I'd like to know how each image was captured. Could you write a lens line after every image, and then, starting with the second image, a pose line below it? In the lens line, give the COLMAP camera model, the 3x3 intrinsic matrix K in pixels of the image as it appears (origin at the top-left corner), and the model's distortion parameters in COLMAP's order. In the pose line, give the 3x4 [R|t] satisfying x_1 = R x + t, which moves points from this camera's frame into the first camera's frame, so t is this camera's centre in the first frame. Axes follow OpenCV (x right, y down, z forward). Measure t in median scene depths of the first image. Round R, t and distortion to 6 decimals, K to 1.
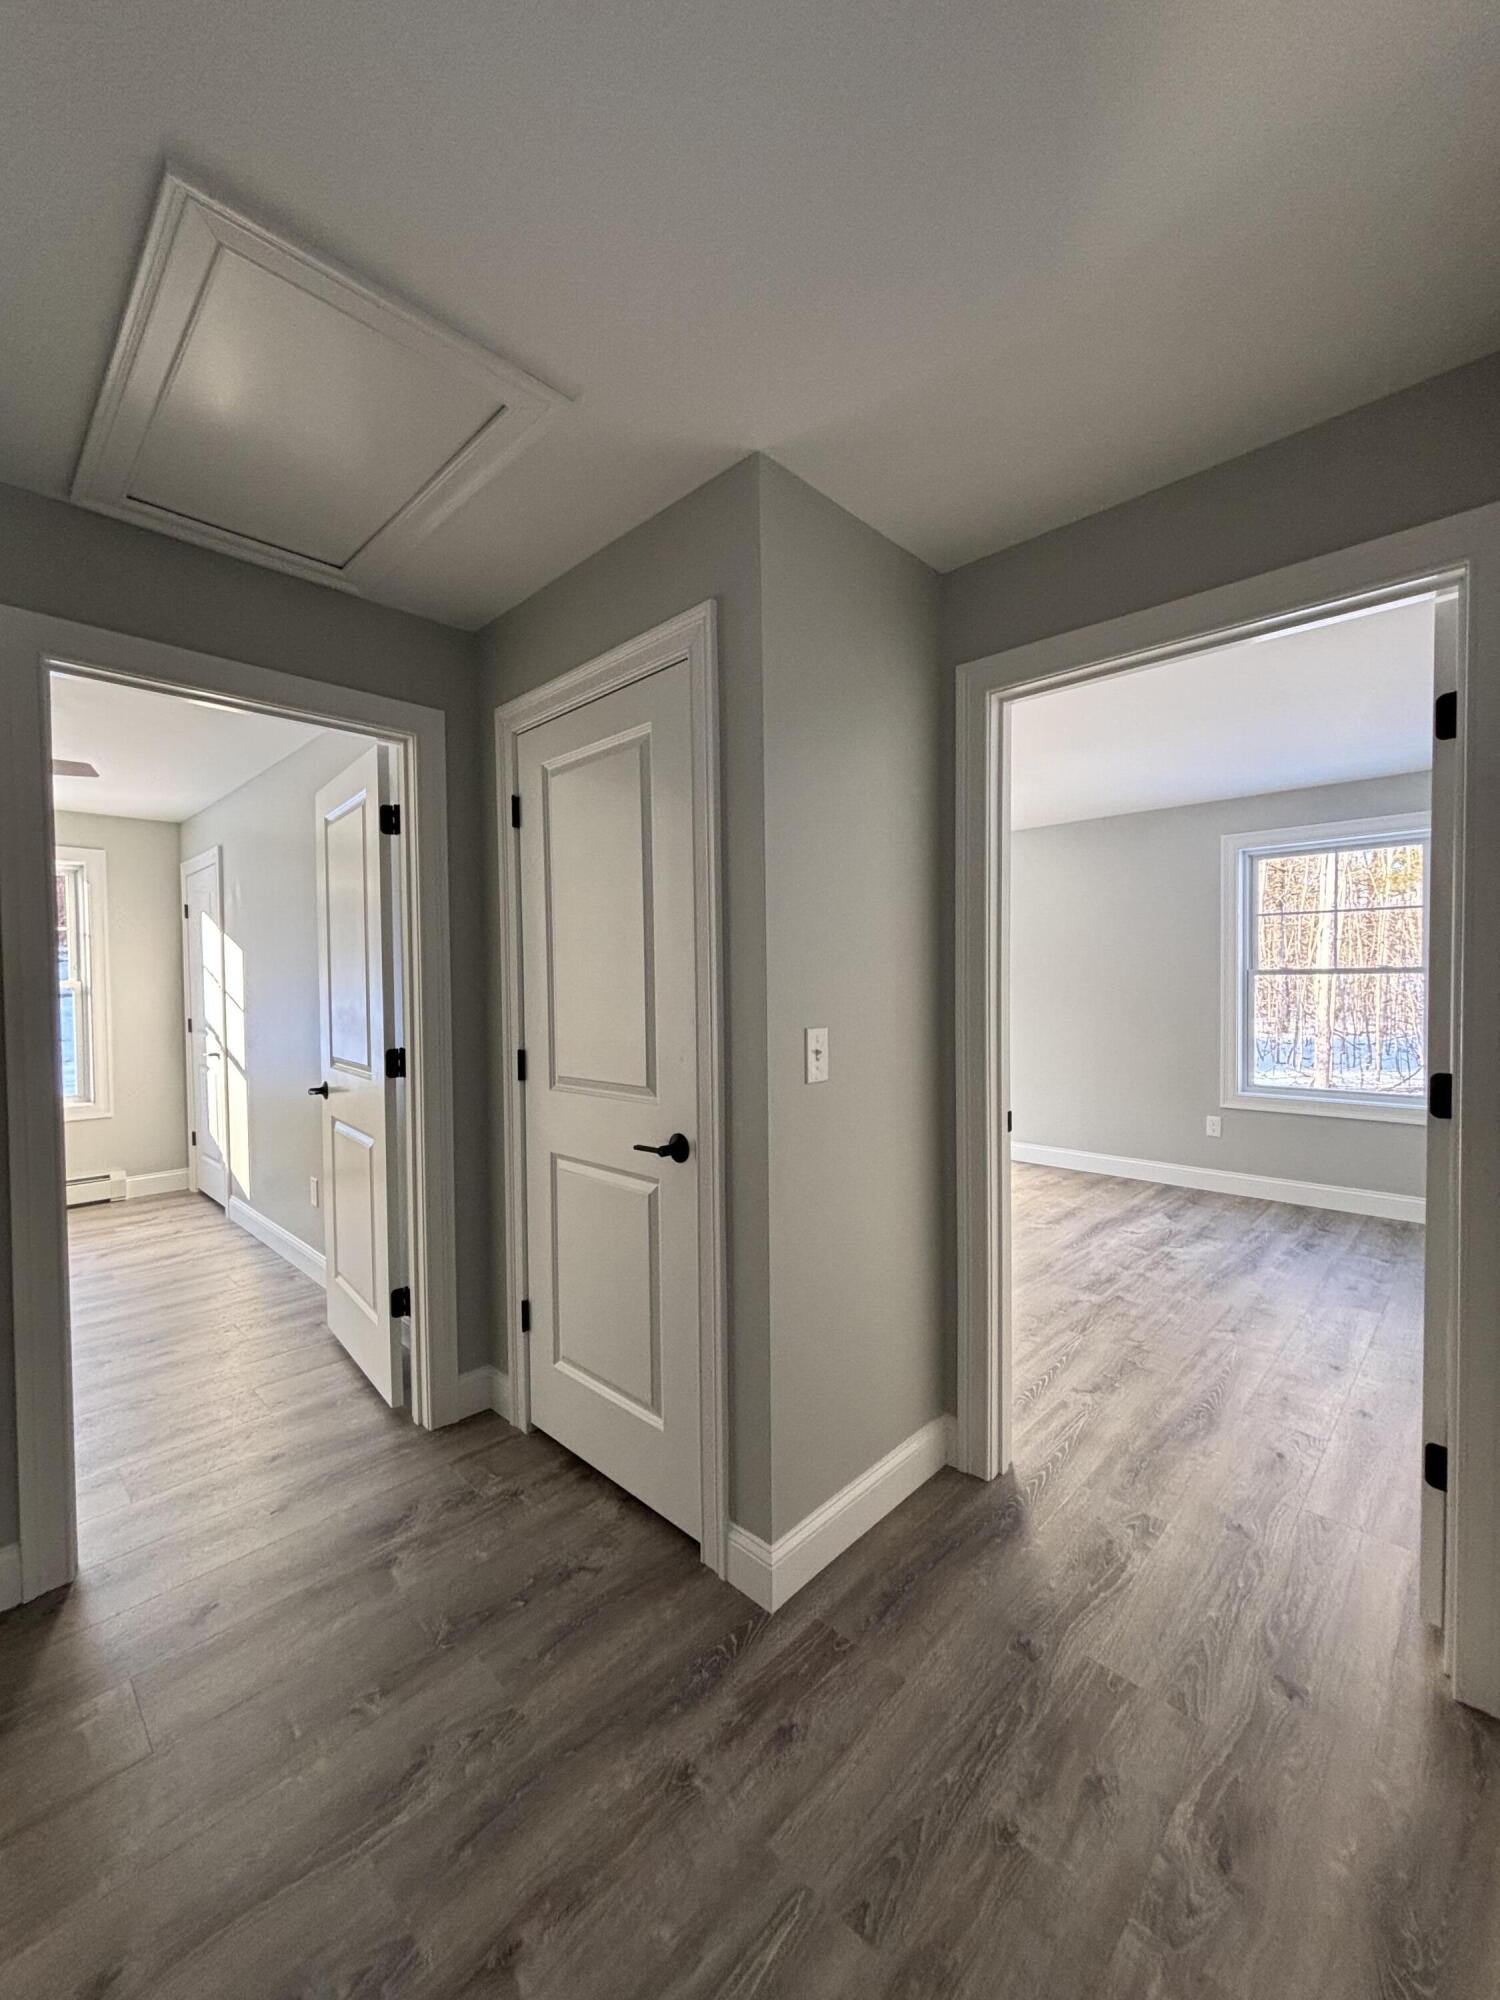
lens RADIAL K [[800.4, 0, 758.7], [0, 800.4, 1008.5], [0, 0, 1]] dist [-0.007352, 0.001263]
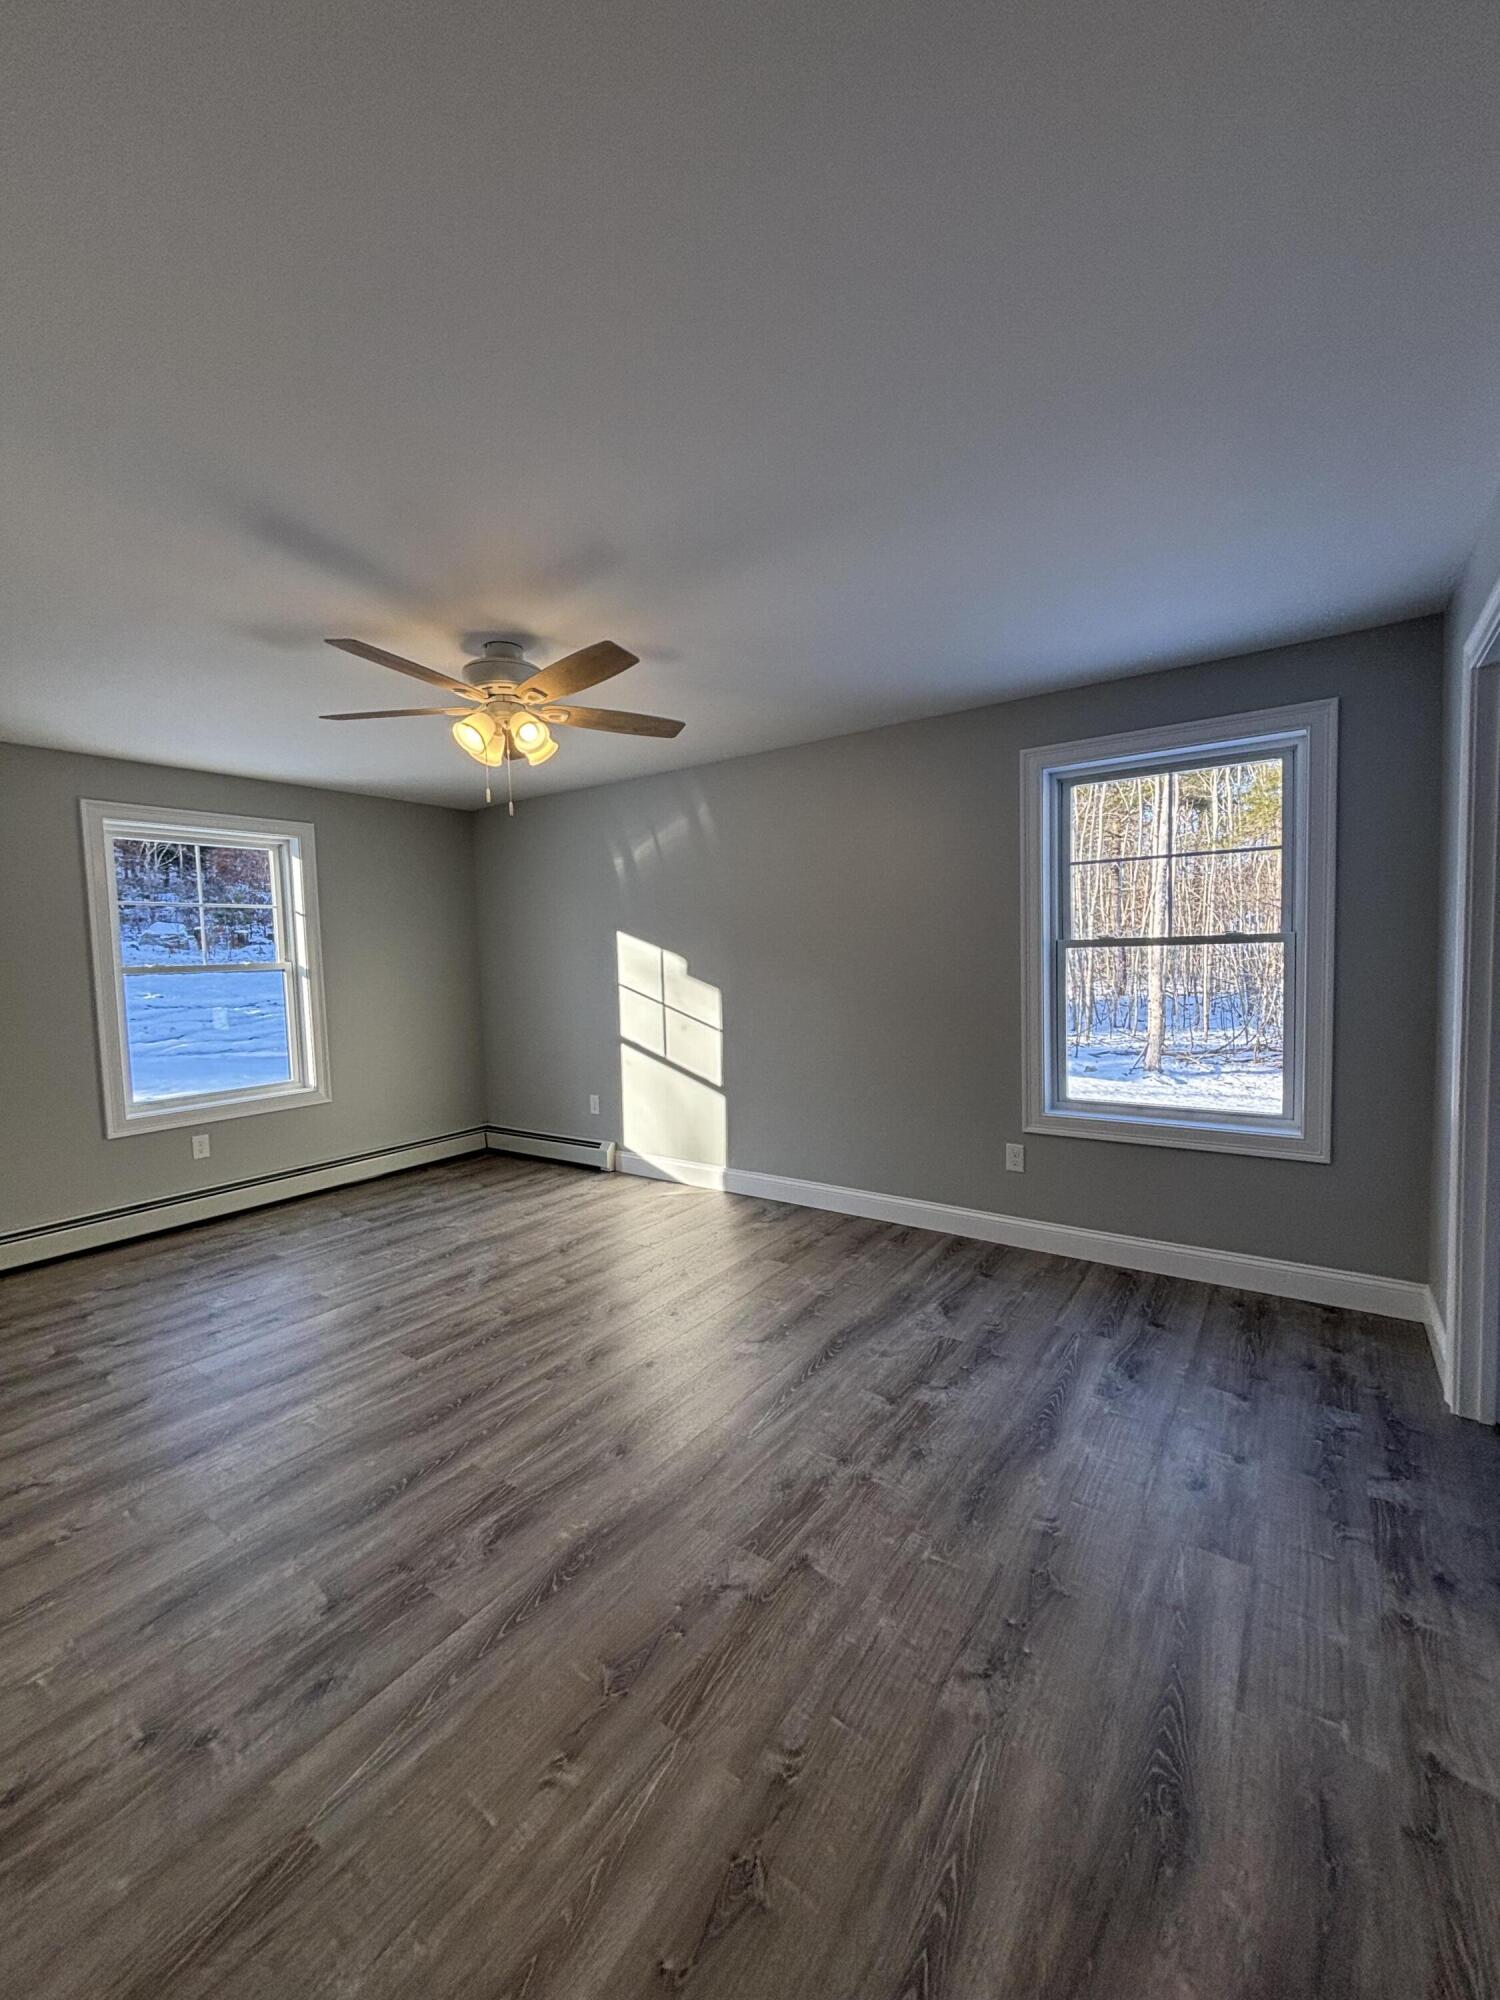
lens RADIAL K [[800.4, 0, 761.0], [0, 800.4, 1000.2], [0, 0, 1]] dist [-0.007352, 0.001263]
pose [[0.987620, -0.023142, 0.155152, 0.275326], [0.018462, 0.999332, 0.031541, -0.025421], [-0.155778, -0.028286, 0.987387, 0.385381]]
